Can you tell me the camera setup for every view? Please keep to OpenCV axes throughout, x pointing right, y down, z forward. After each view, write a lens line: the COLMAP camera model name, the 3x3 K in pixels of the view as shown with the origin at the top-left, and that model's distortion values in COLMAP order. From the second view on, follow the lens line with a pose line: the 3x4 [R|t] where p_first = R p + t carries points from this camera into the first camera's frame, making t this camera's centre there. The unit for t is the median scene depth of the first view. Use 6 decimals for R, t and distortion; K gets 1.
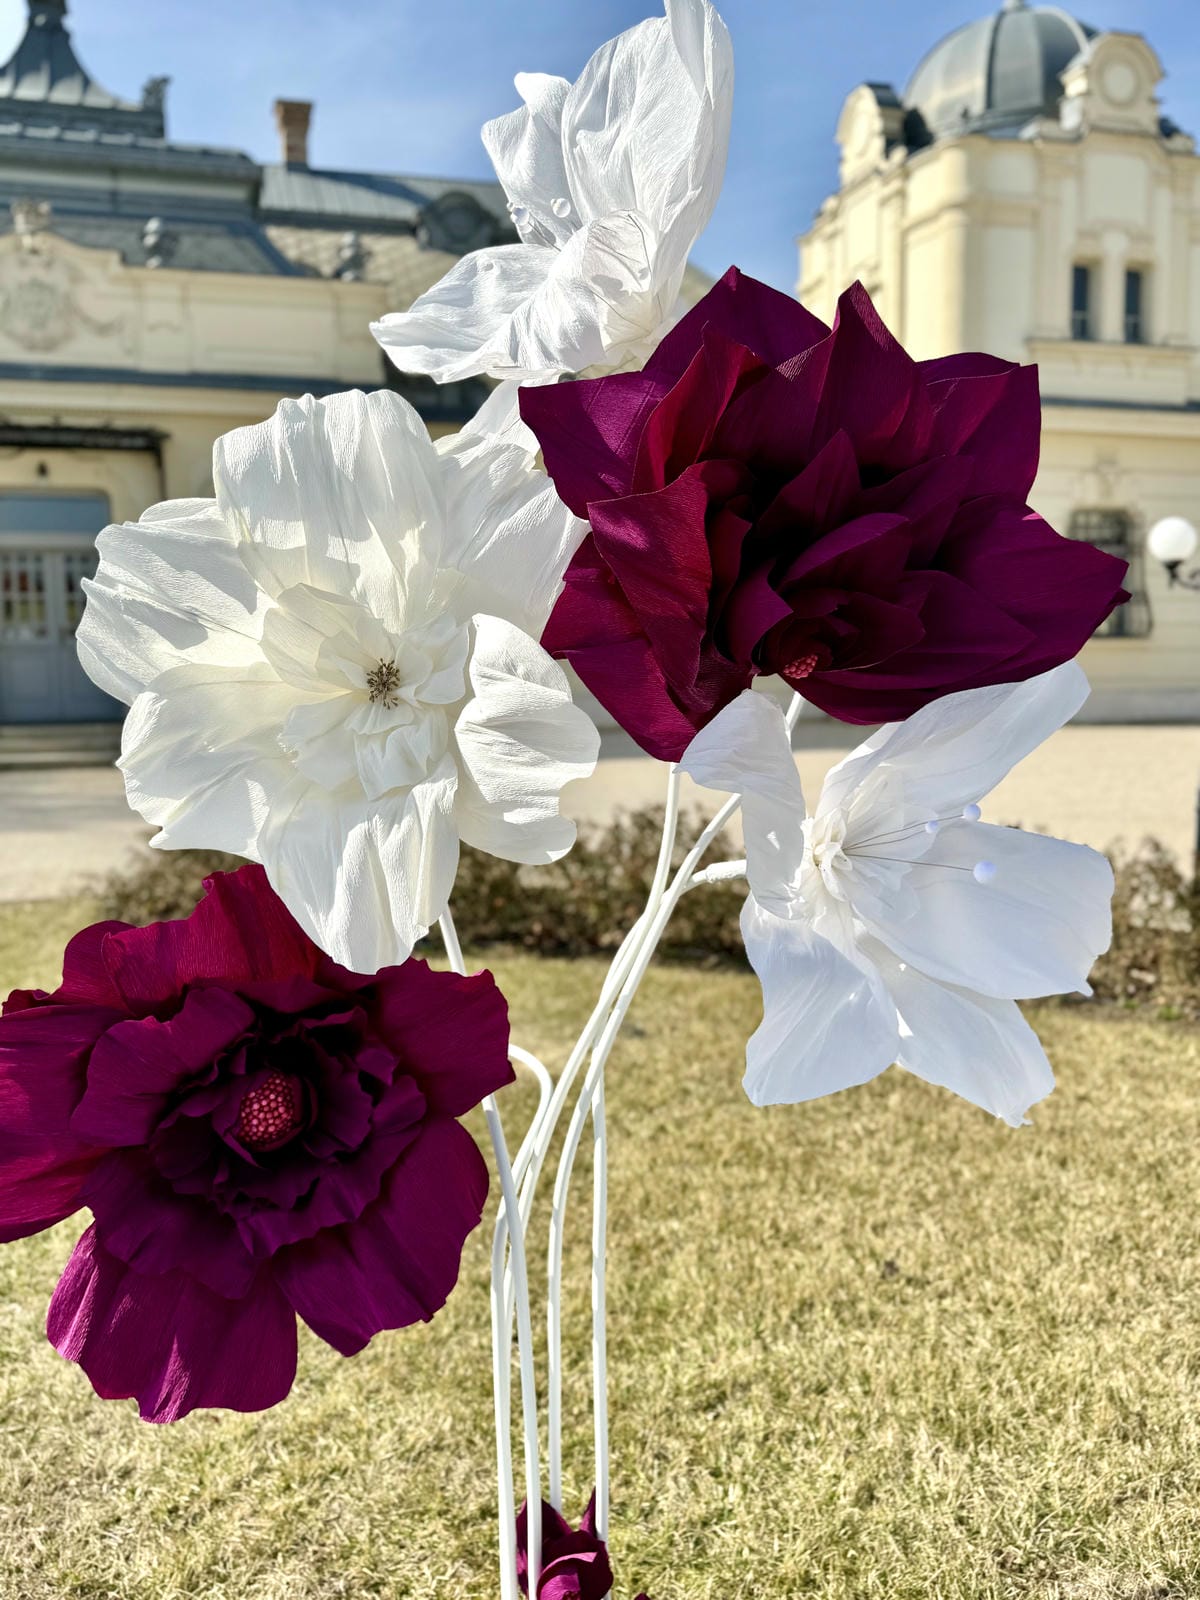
lens RADIAL K [[1316.3, 0, 603.2], [0, 1316.3, 772.5], [0, 0, 1]] dist [-0.000807, 0.007243]
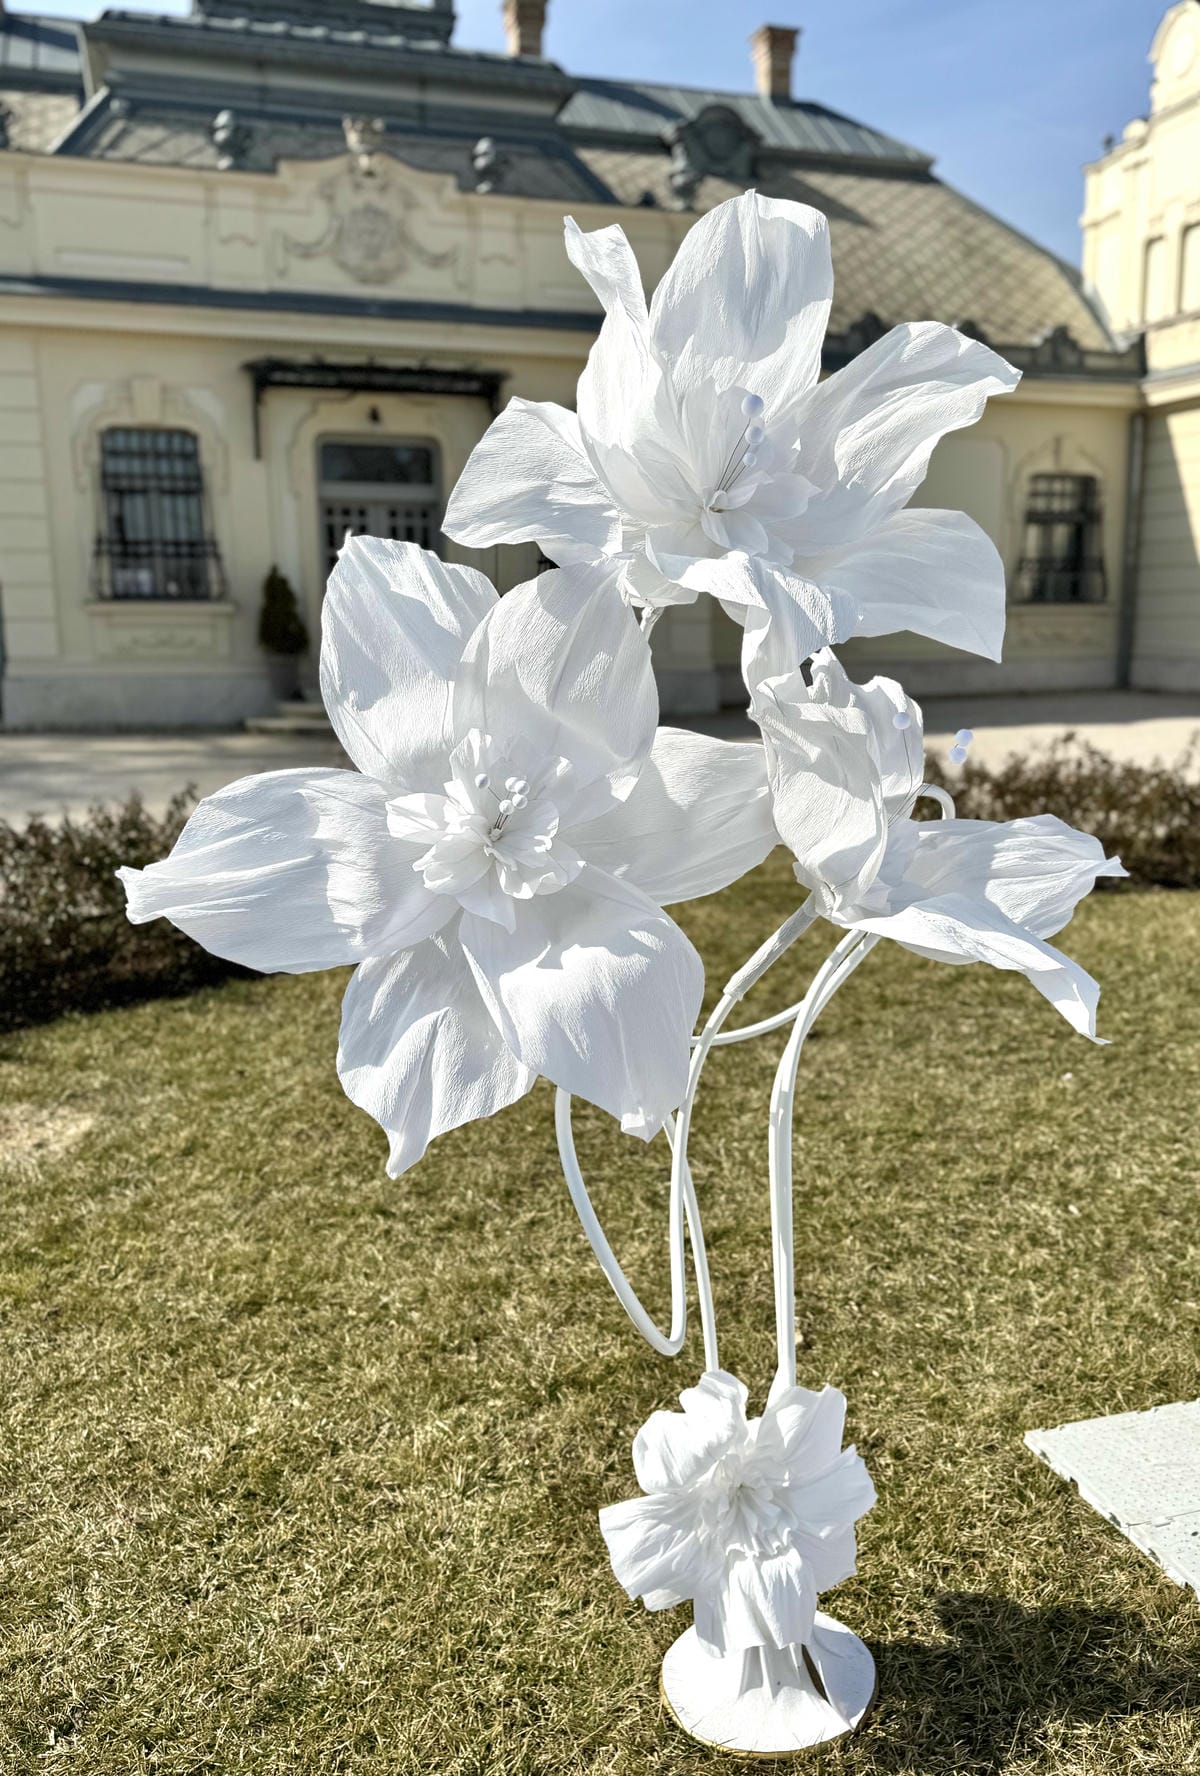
lens RADIAL K [[1463.8, 0, 662.6], [0, 1463.8, 878.7], [0, 0, 1]] dist [0.007707, -0.002609]
pose [[0.999142, 0.001059, 0.041398, -0.234630], [-0.004500, 0.996530, 0.083119, 0.010785], [-0.041166, -0.083234, 0.995679, -0.068225]]
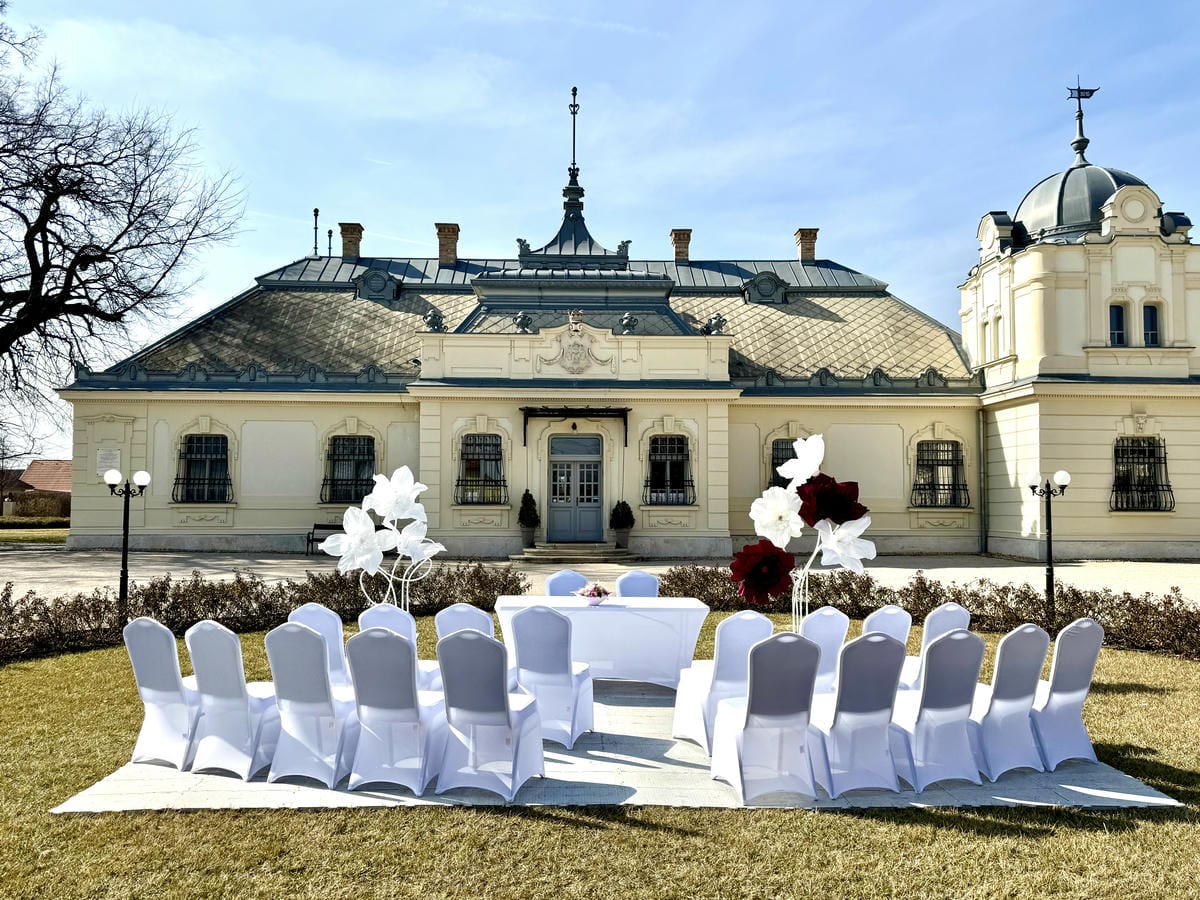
lens RADIAL K [[974.8, 0, 600.0], [0, 974.8, 450.0], [0, 0, 1]] dist [0.144487, -0.252510]
pose [[0.966146, -0.000819, -0.257995, 0.030295], [-0.038424, 0.988386, -0.147029, 0.040956], [0.255119, 0.151965, 0.954893, -0.474223]]
